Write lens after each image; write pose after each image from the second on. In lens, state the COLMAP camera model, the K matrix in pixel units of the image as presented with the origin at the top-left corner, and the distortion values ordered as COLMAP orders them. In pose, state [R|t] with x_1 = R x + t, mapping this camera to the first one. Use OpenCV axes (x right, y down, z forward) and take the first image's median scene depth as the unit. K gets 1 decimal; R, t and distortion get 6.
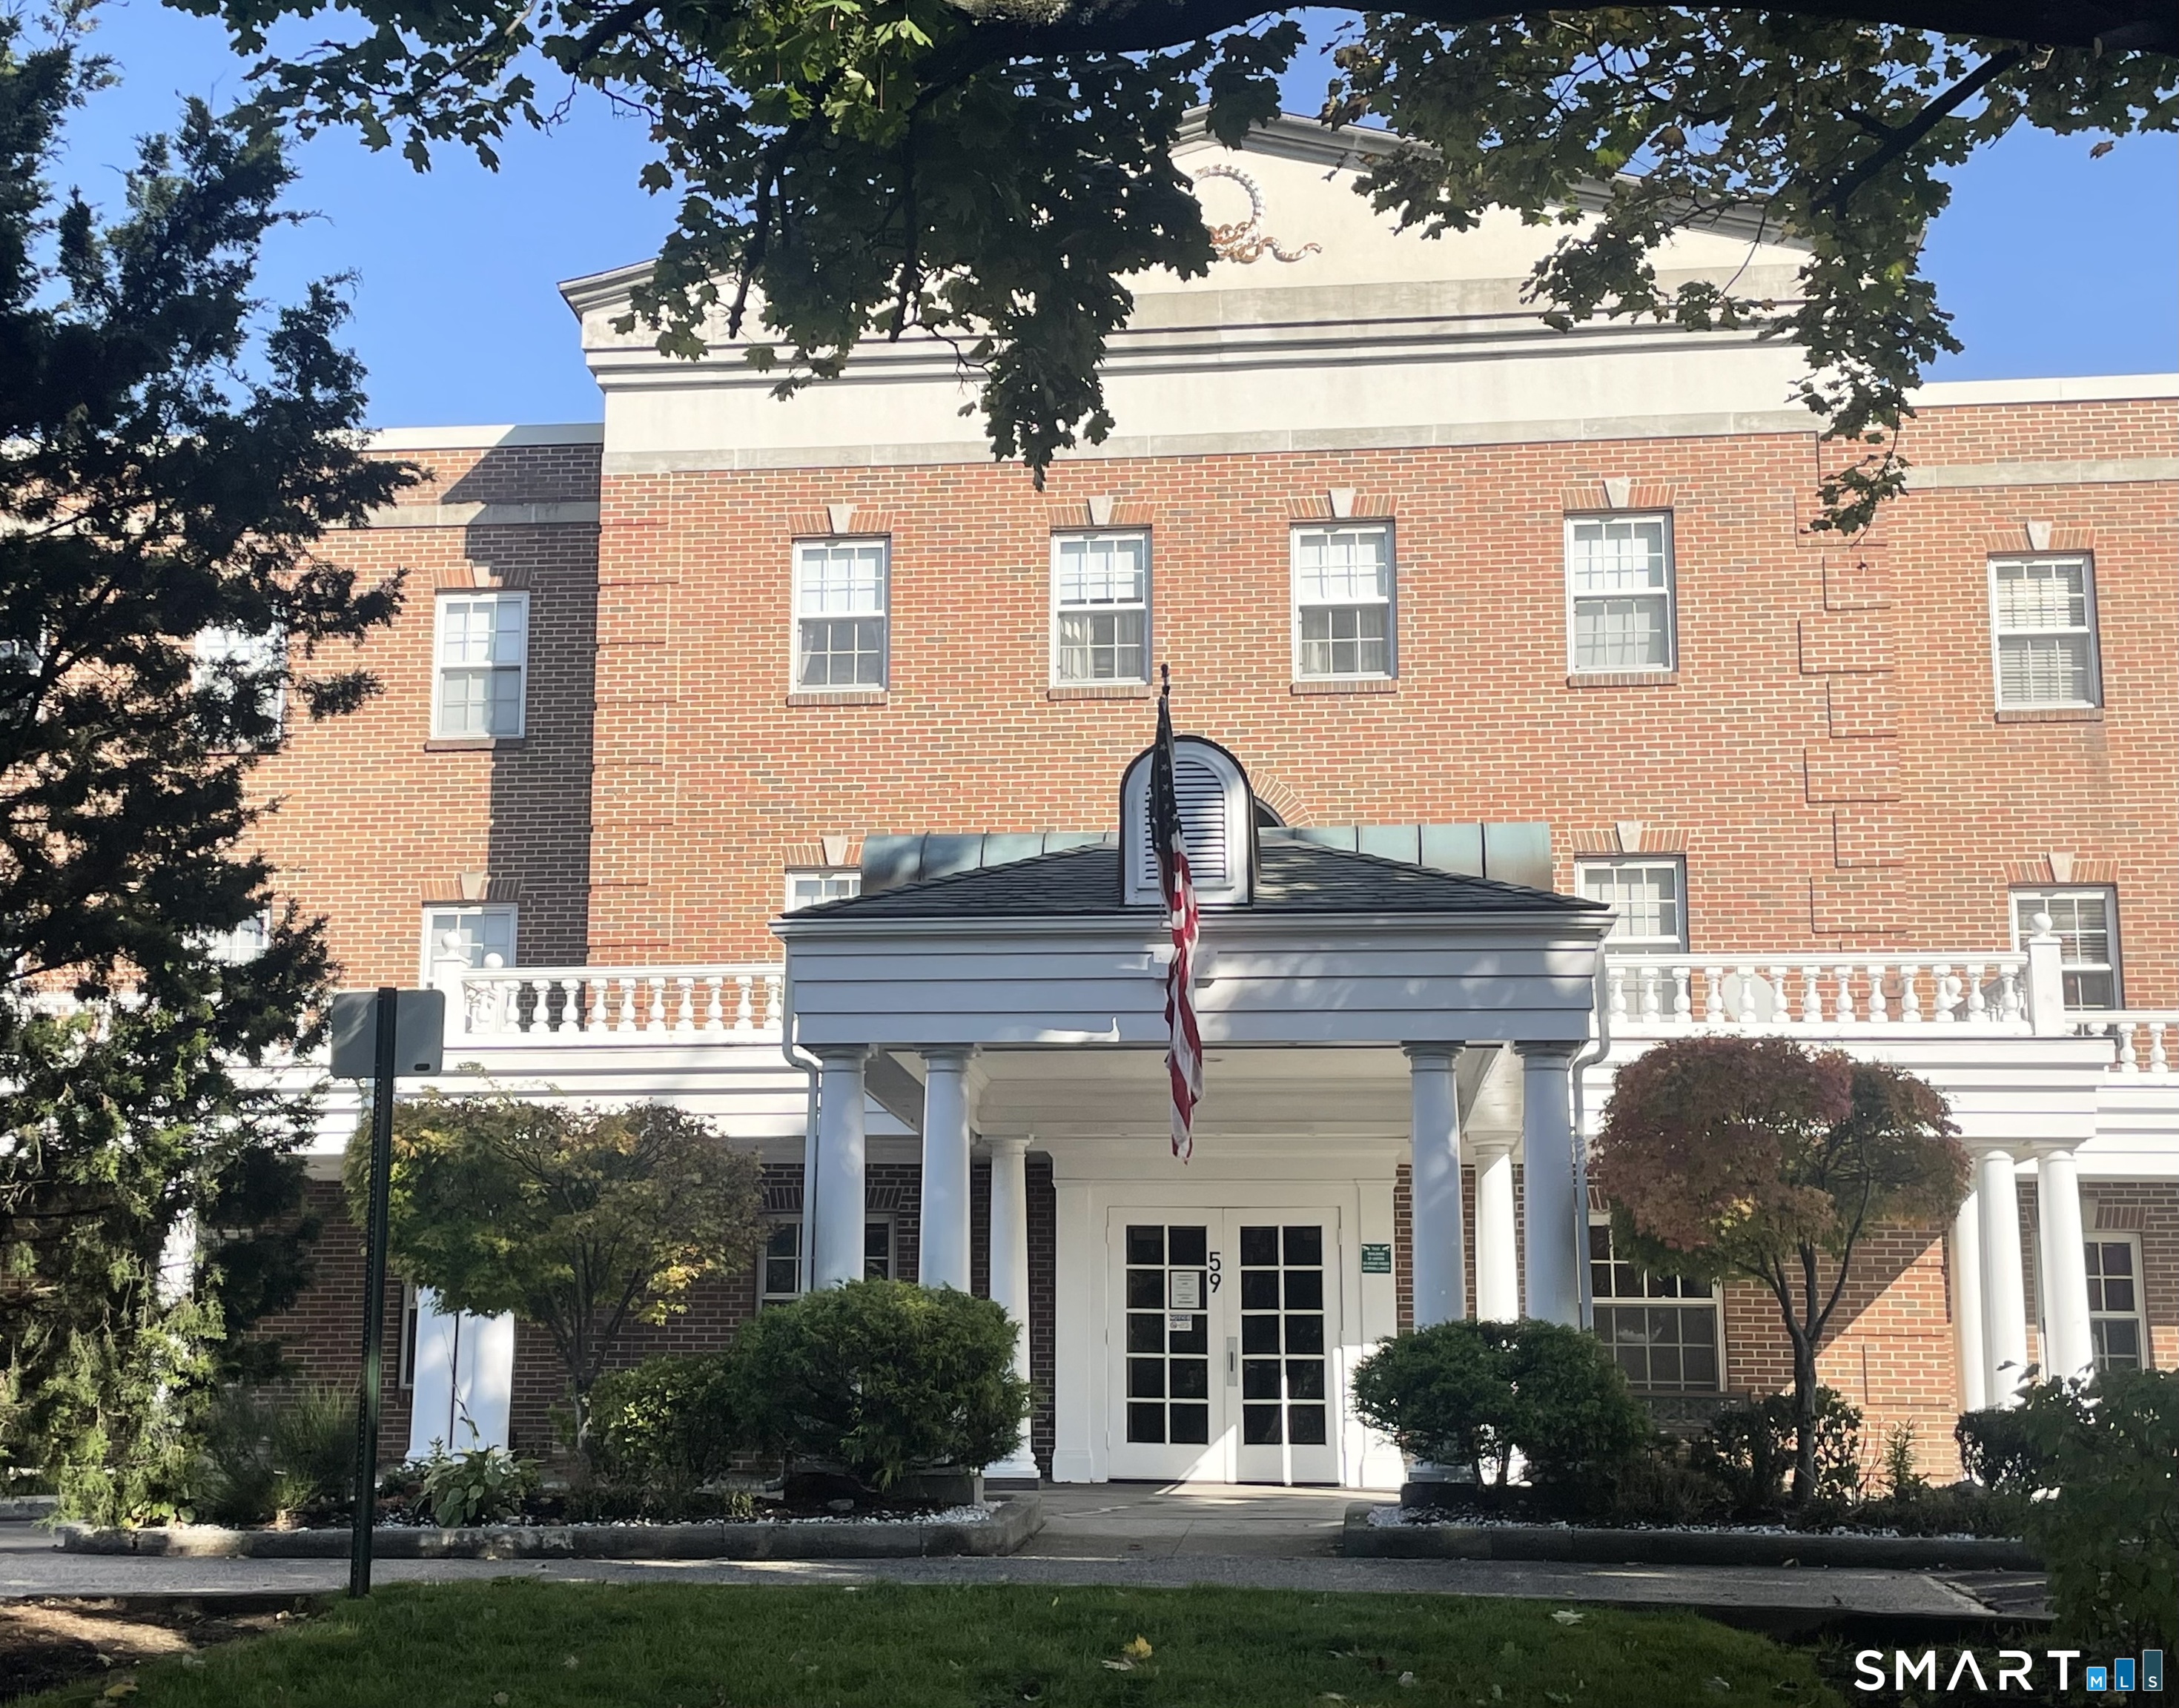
lens RADIAL K [[2626.5, 0, 1089.3], [0, 2626.5, 973.6], [0, 0, 1]] dist [0.003416, 0.003315]
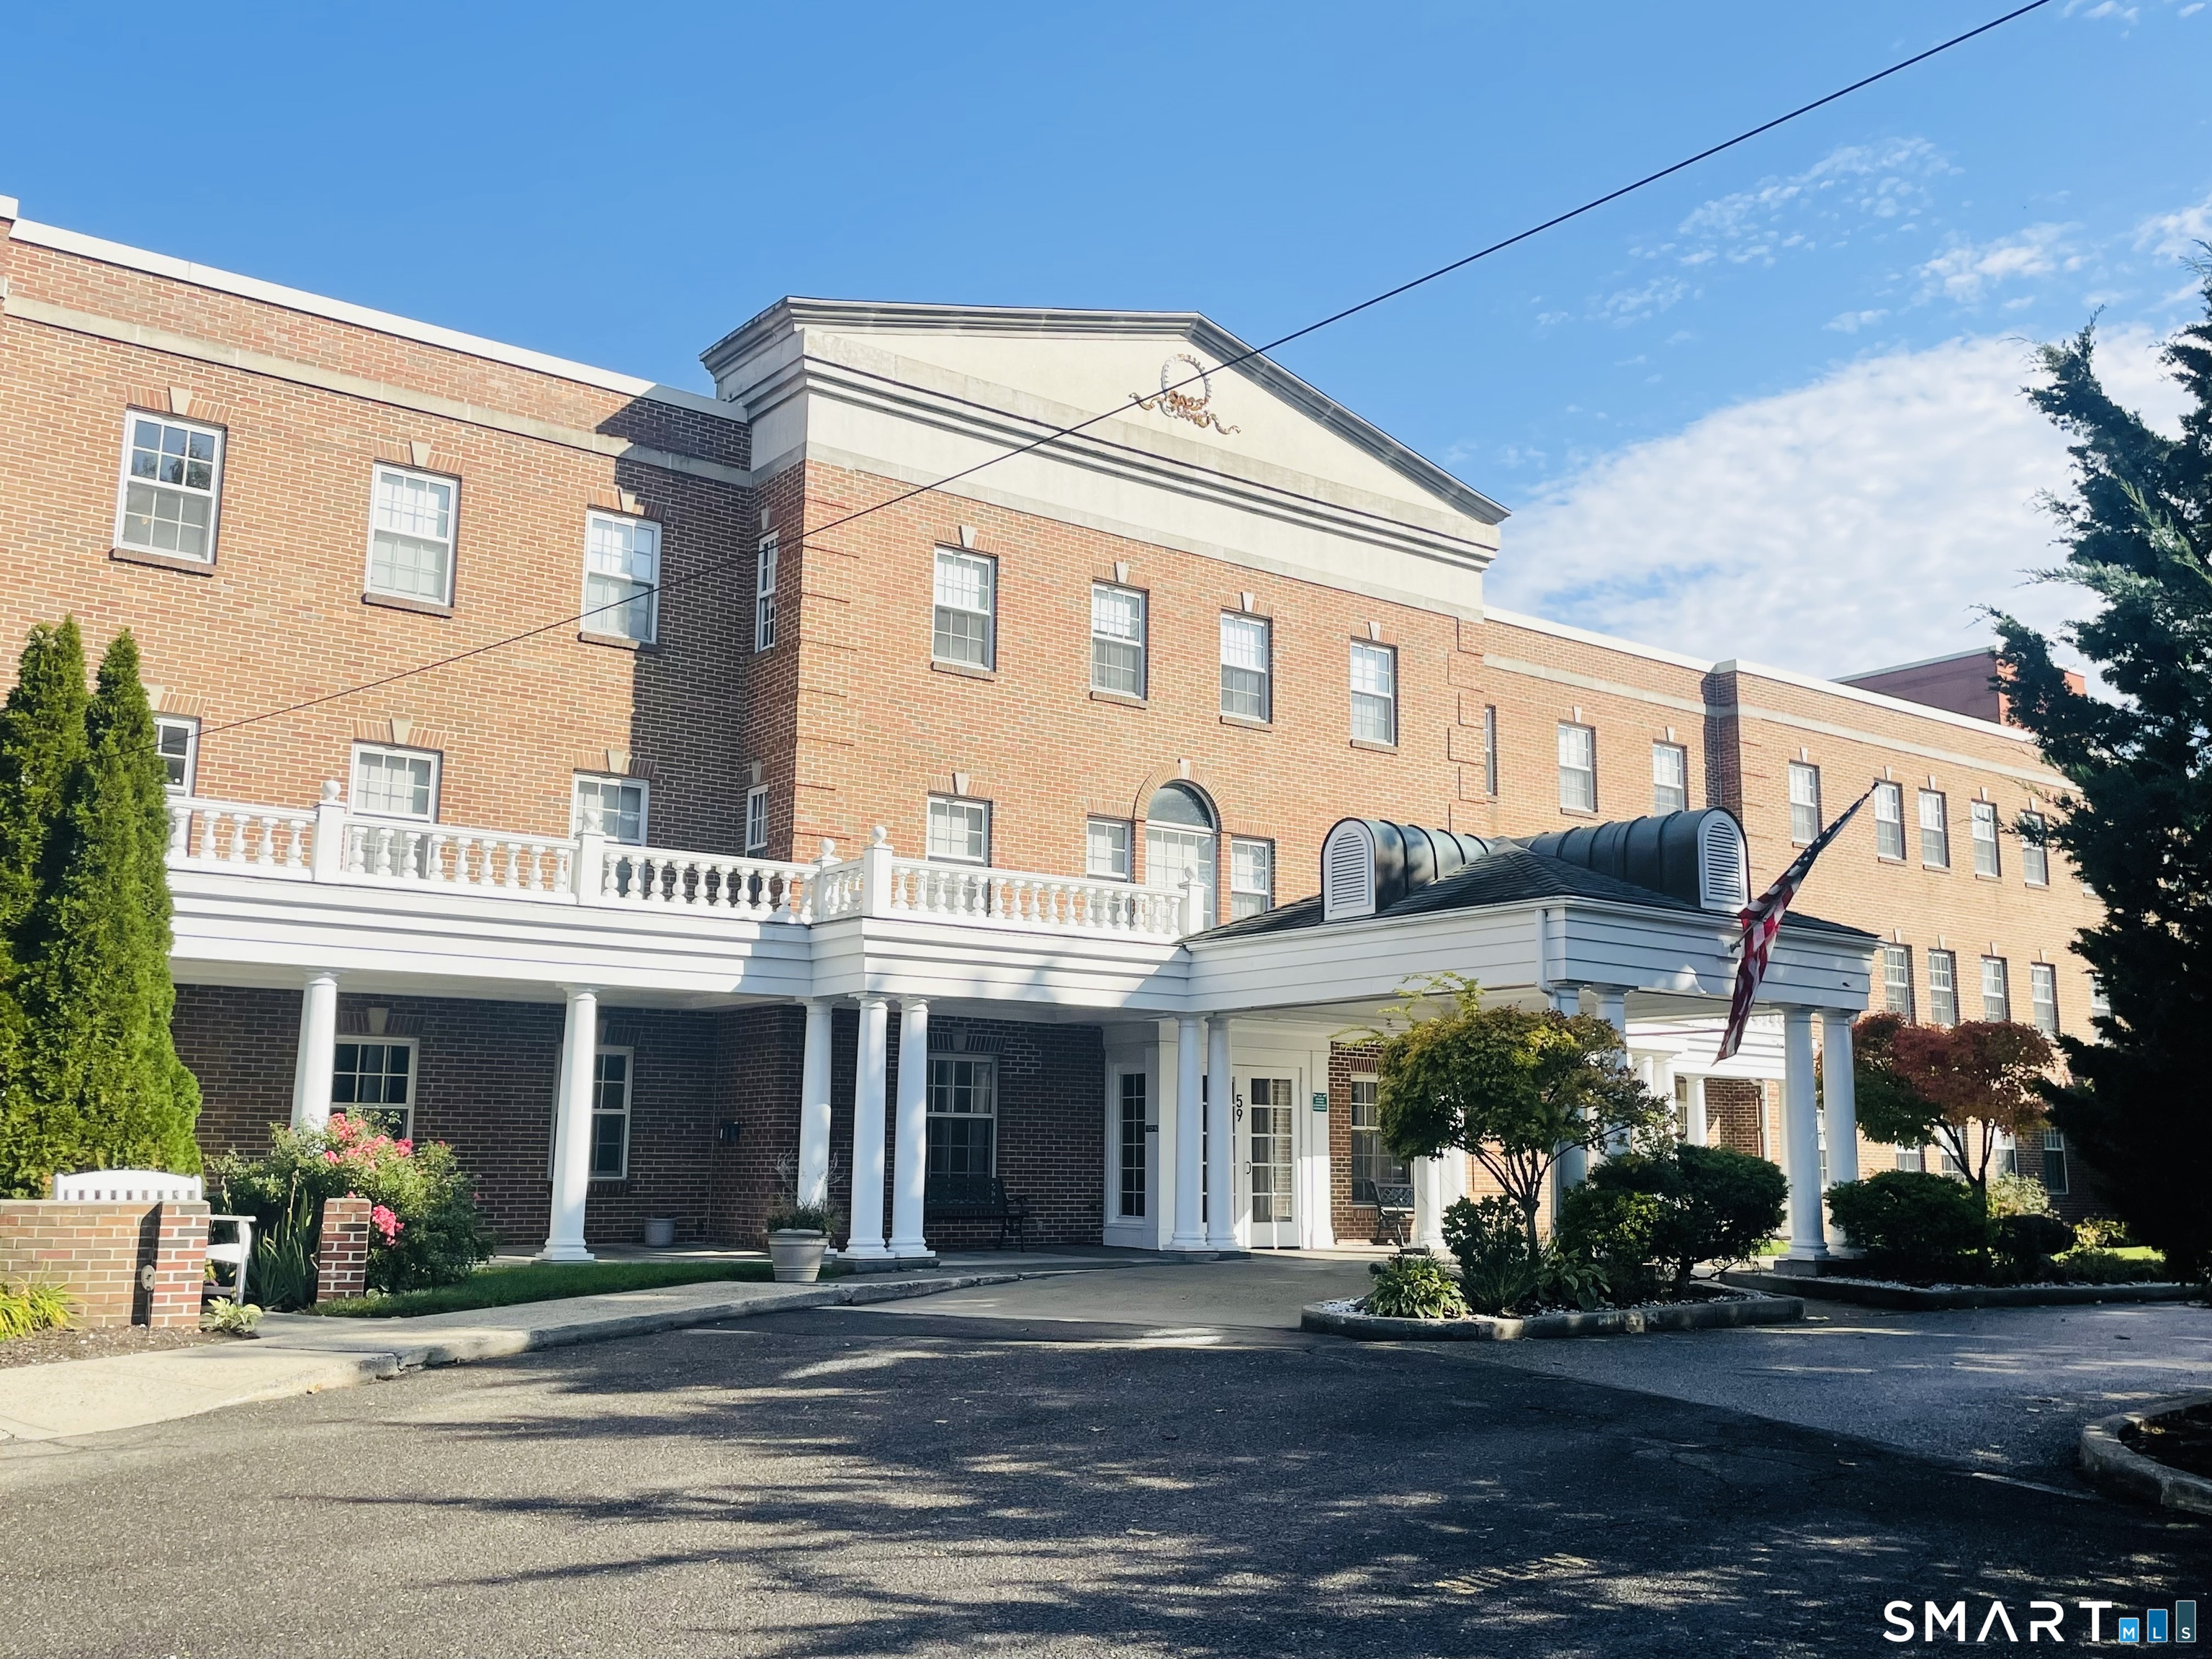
lens RADIAL K [[2007.9, 0, 1106.0], [0, 2007.9, 829.5], [0, 0, 1]] dist [-0.001366, -0.000105]
pose [[0.731077, 0.115057, 0.672524, -0.670021], [-0.113484, 0.992454, -0.046428, 0.014227], [-0.672791, -0.042378, 0.738618, 0.172157]]
